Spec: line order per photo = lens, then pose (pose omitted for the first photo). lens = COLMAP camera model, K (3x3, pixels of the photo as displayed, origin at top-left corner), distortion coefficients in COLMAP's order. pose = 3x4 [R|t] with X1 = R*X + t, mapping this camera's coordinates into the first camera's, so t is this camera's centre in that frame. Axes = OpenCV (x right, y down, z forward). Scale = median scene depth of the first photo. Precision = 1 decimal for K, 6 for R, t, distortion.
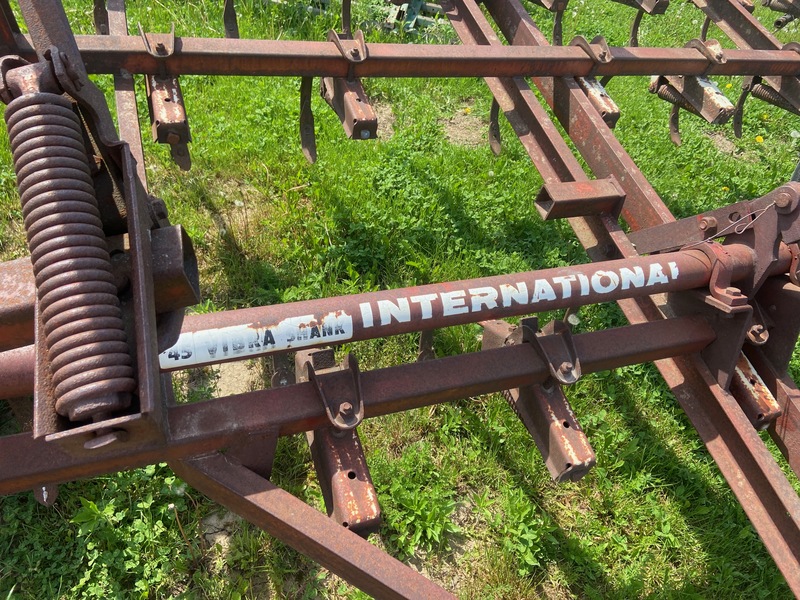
lens RADIAL K [[603.5, 0, 398.6], [0, 603.5, 303.4], [0, 0, 1]] dist [0.110193, -0.121995]
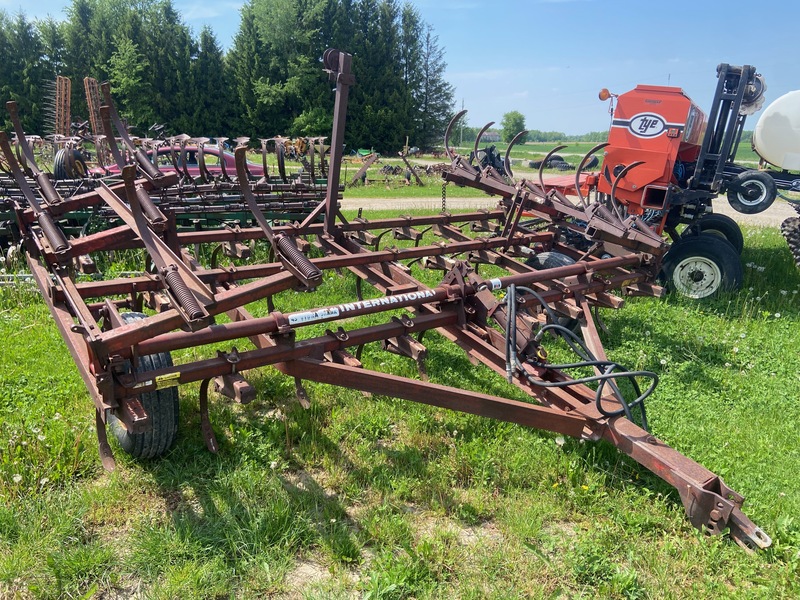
lens RADIAL K [[603.5, 0, 403.2], [0, 603.5, 303.0], [0, 0, 1]] dist [0.110193, -0.121995]
pose [[0.944038, -0.203351, 0.259692, -0.304210], [0.295760, 0.870415, -0.393577, 0.718462], [-0.146006, 0.448358, 0.881849, -1.008246]]
